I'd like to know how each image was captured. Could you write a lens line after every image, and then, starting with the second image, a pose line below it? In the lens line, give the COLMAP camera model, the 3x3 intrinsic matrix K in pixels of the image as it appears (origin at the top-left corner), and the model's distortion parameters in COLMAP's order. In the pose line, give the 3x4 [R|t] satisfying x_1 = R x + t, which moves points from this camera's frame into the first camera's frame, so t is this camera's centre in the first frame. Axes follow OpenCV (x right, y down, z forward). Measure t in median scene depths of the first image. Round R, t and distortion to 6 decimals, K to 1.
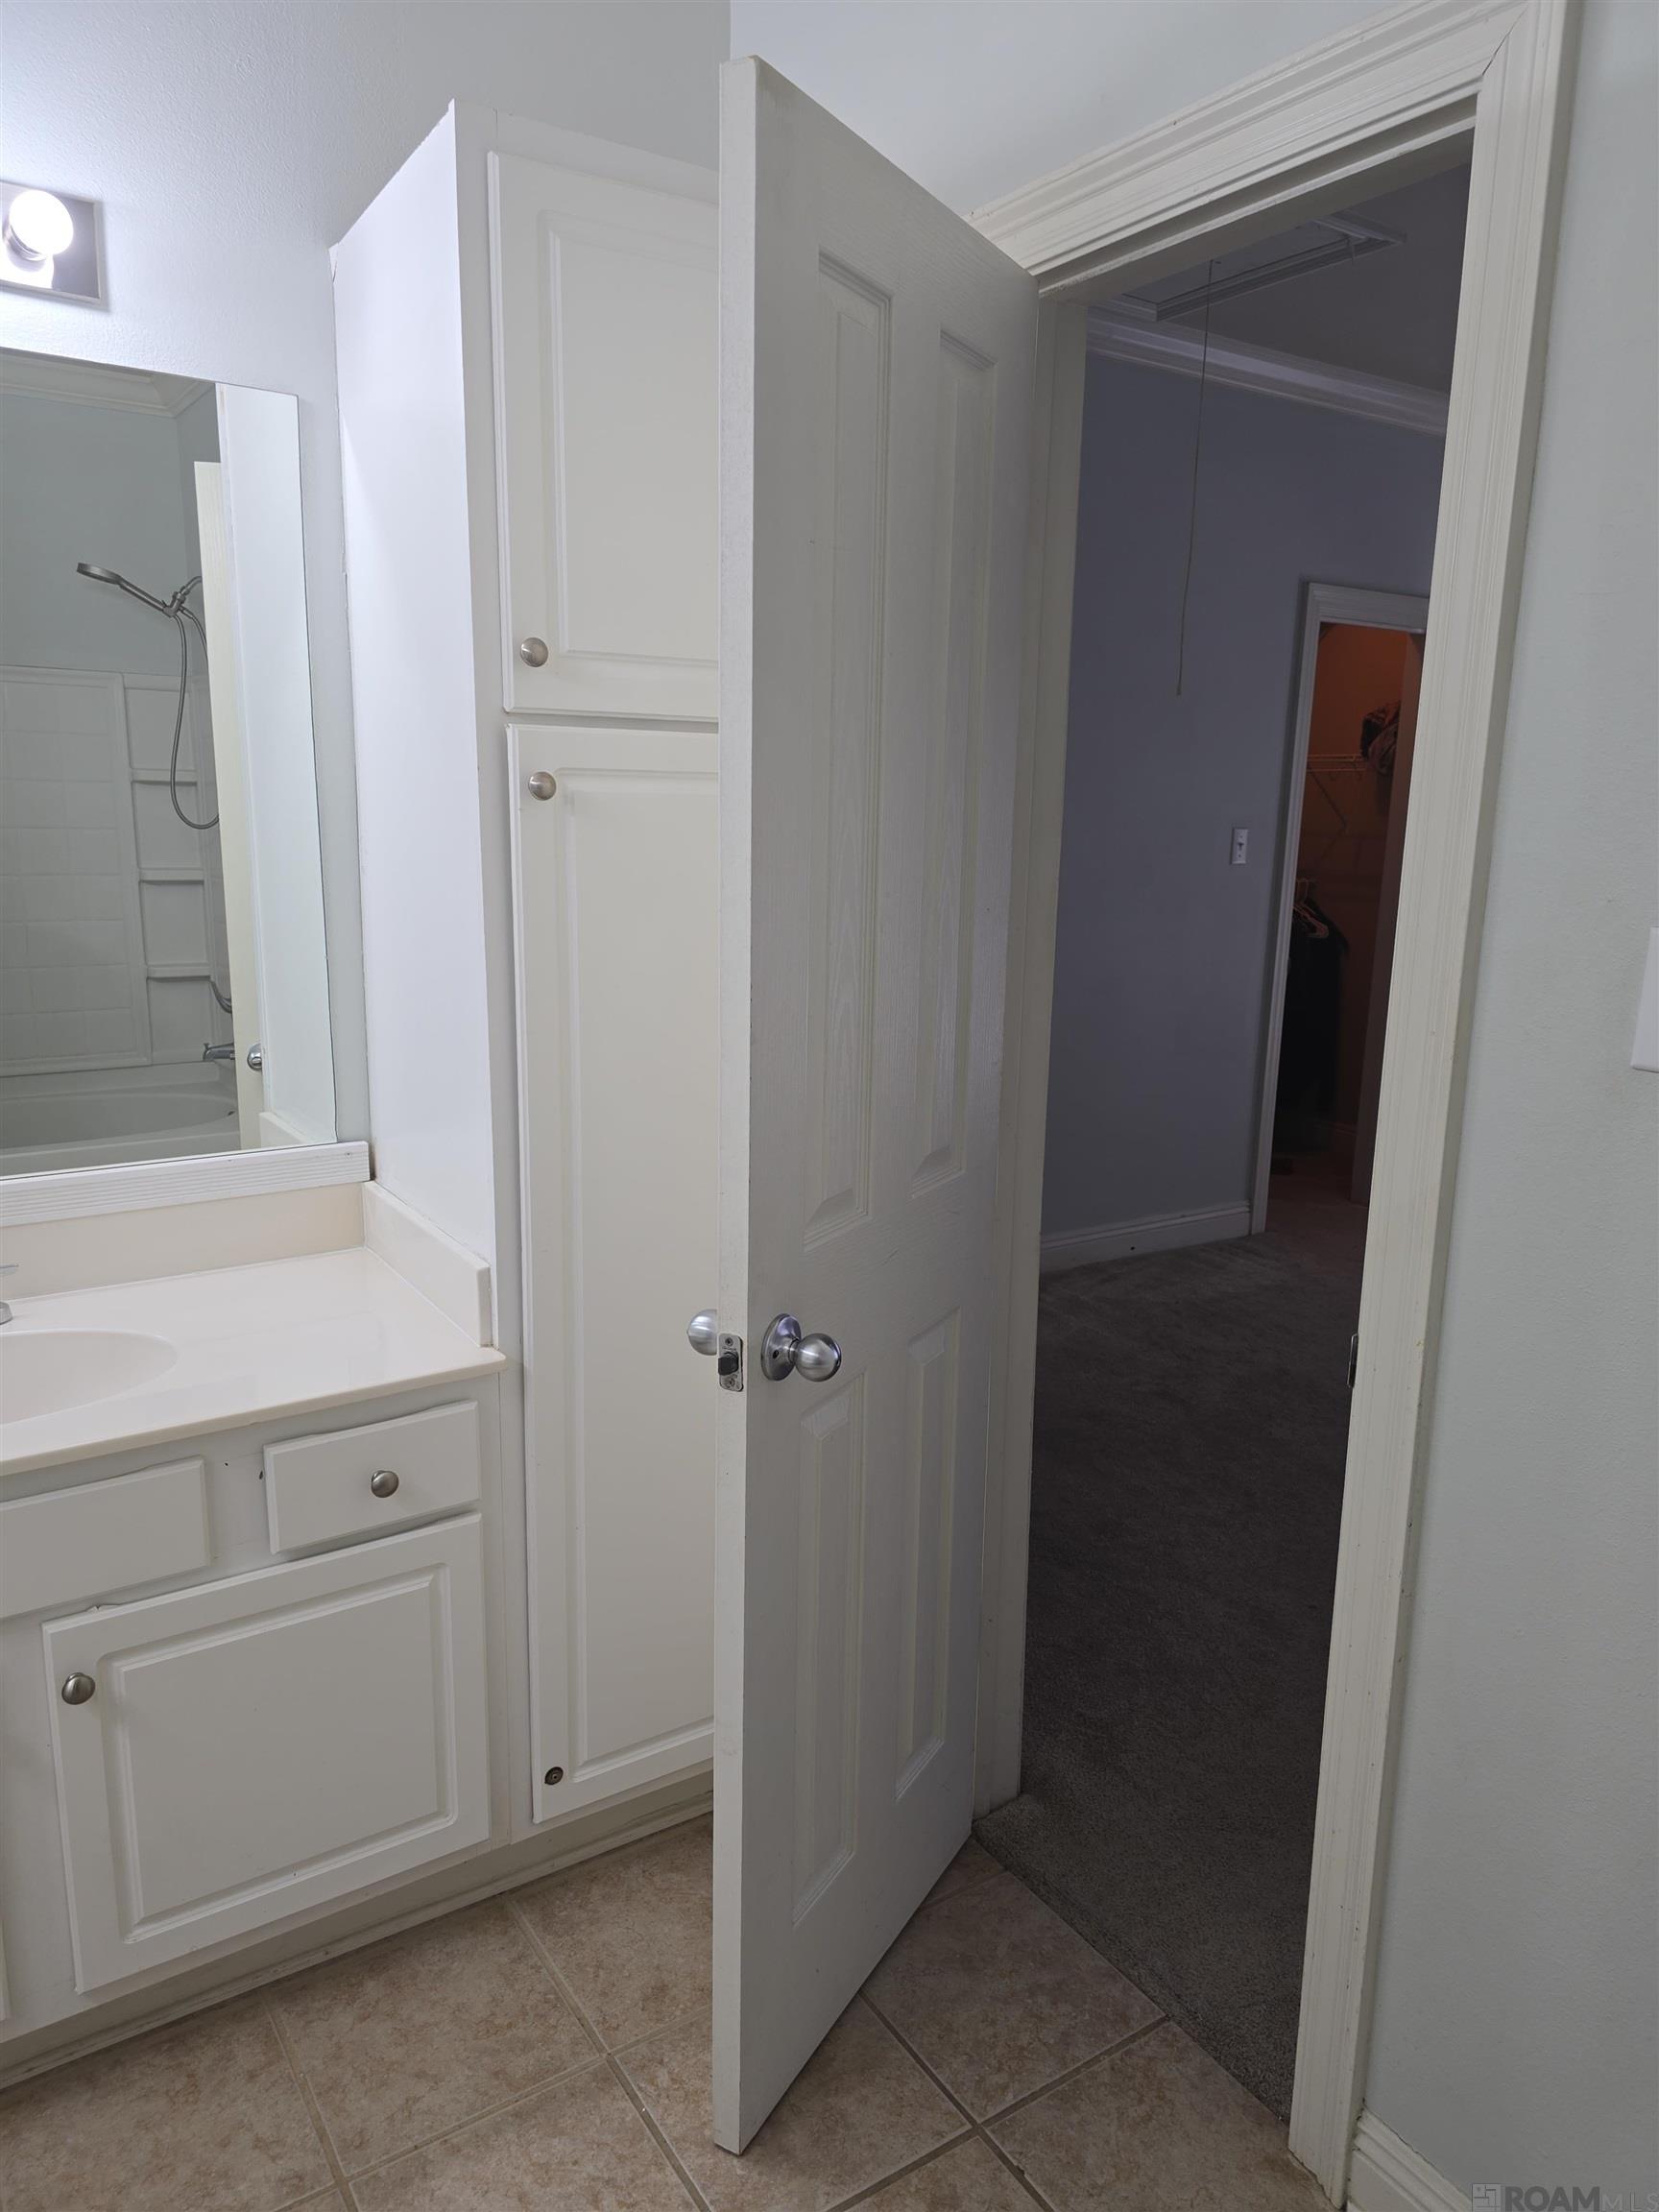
lens RADIAL K [[1492.0, 0, 830.2], [0, 1492.0, 1111.5], [0, 0, 1]] dist [-0.003512, 0.000730]
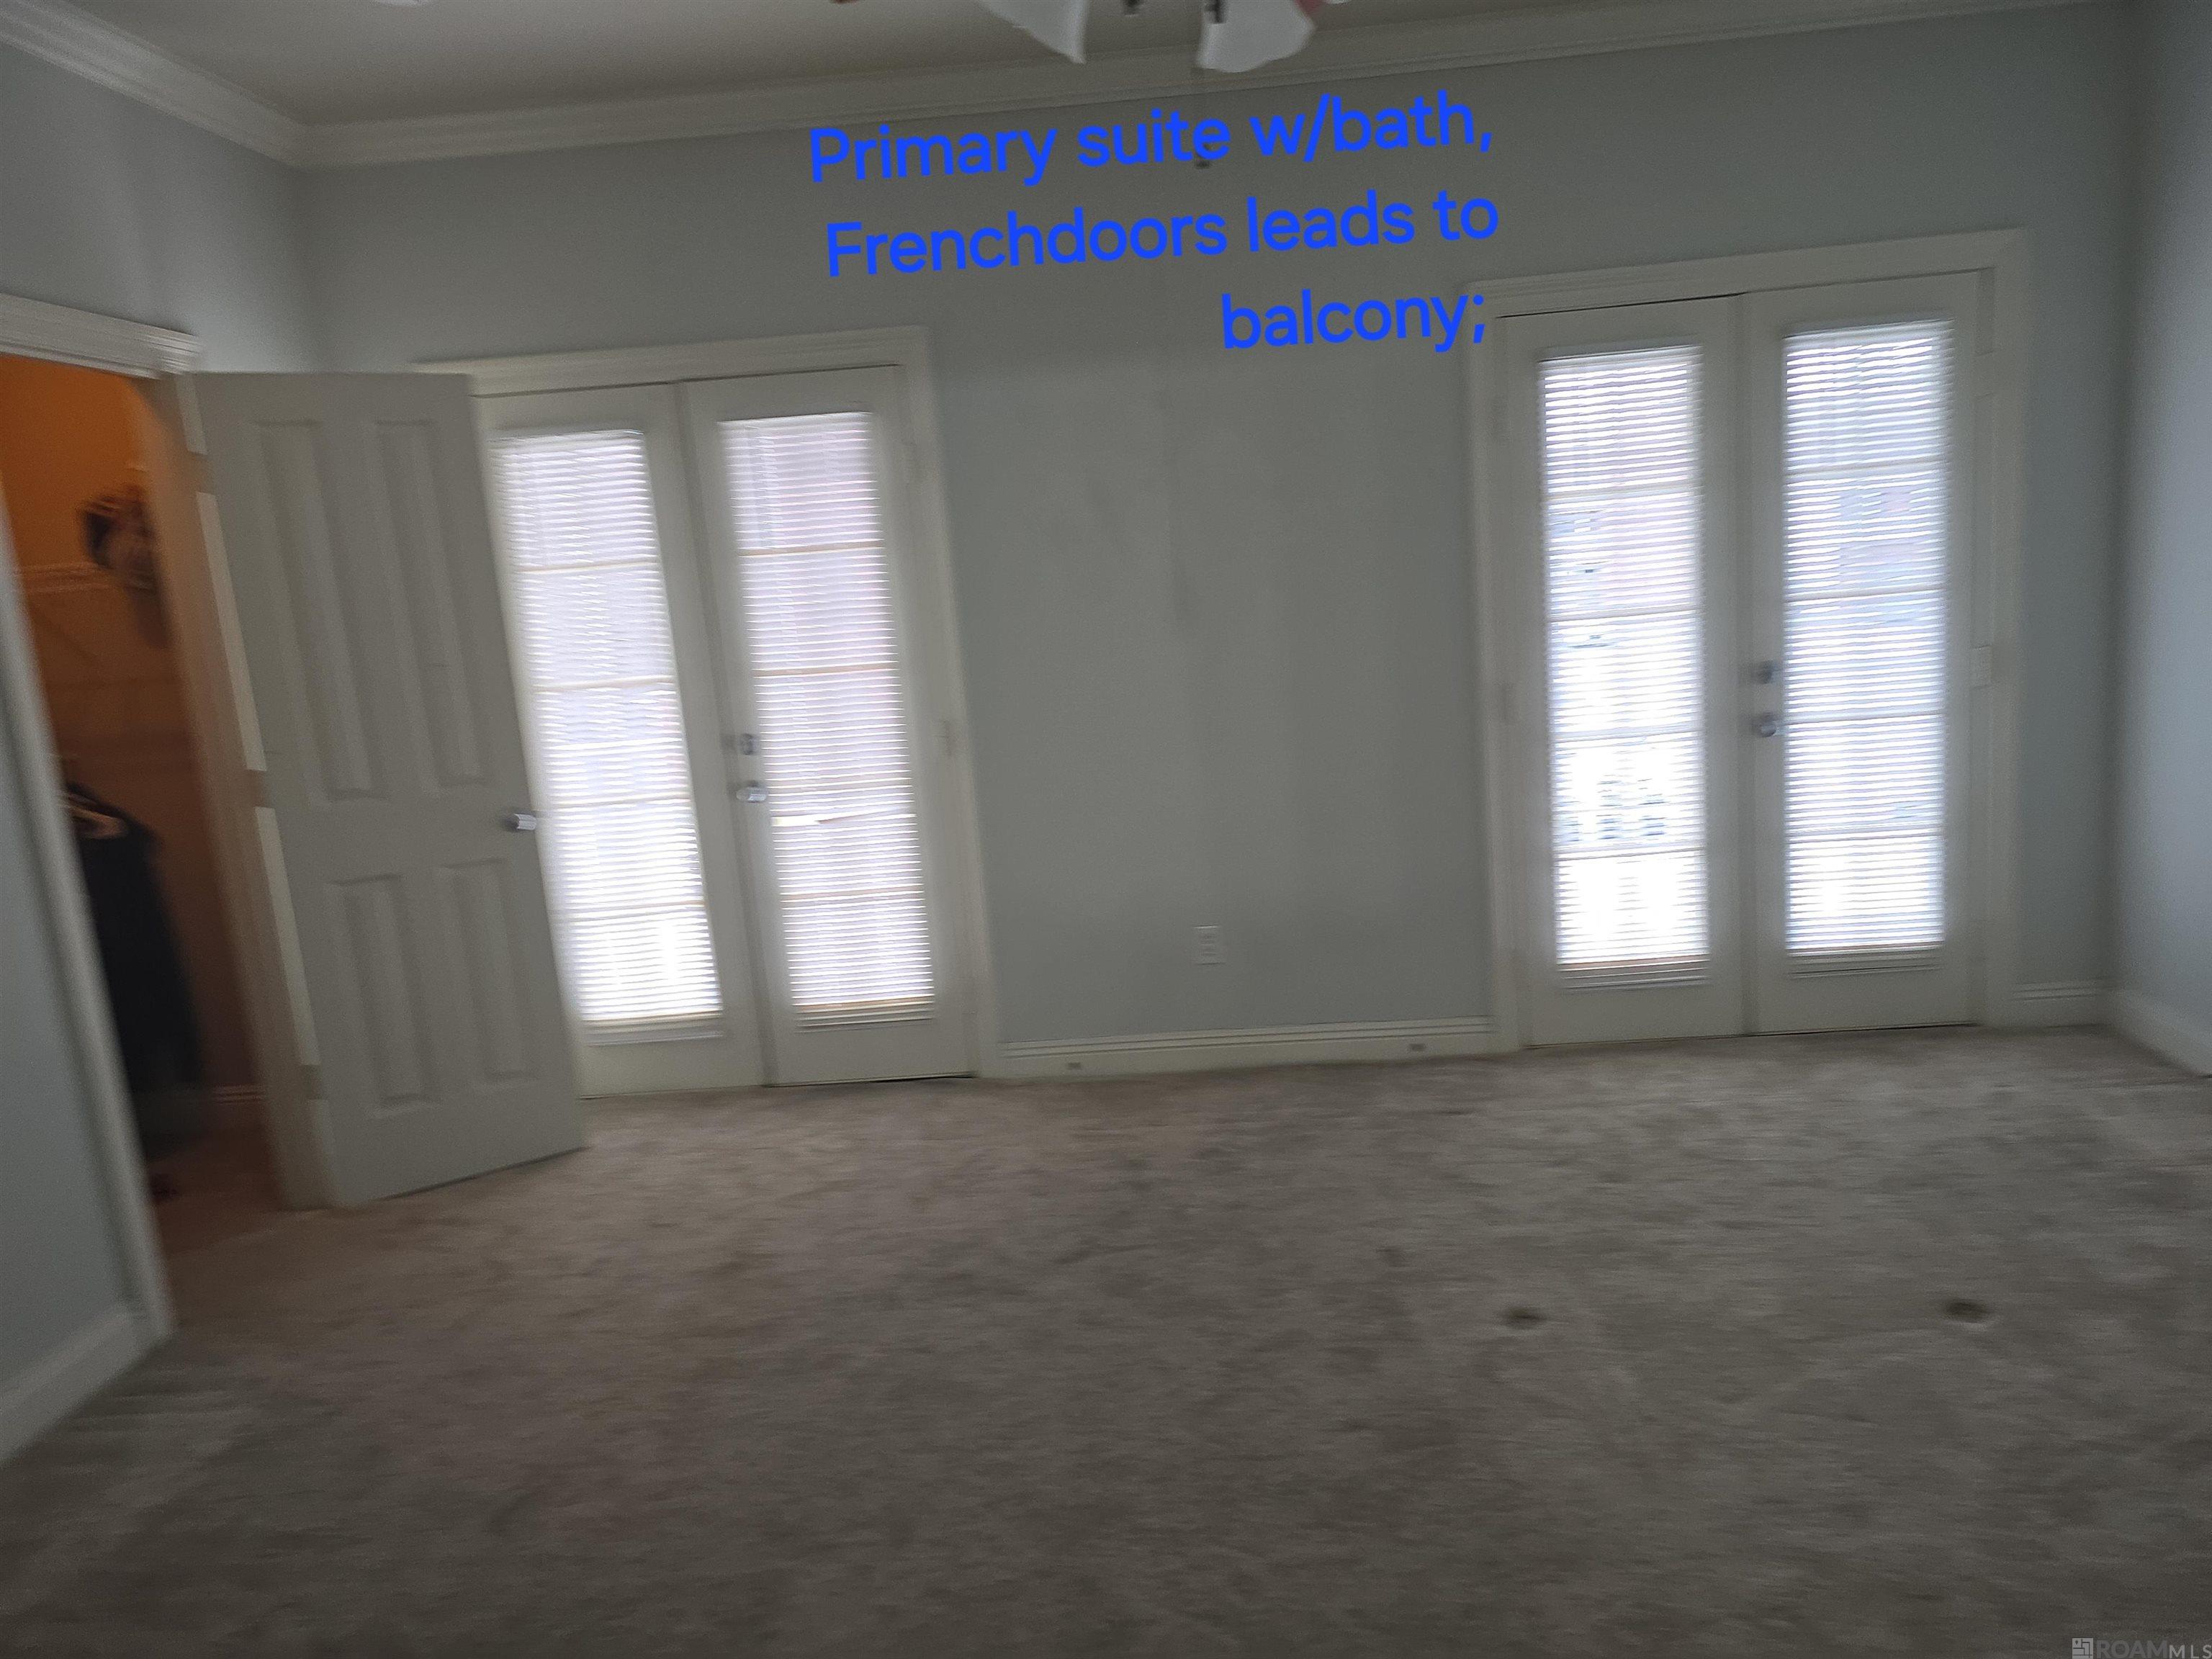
lens RADIAL K [[1492.0, 0, 1111.0], [0, 1492.0, 829.1], [0, 0, 1]] dist [-0.003512, 0.000730]
pose [[0.582673, -0.228764, 0.779846, 0.082591], [0.264894, 0.960623, 0.083874, -0.067396], [-0.768325, 0.157705, 0.620327, 0.282796]]
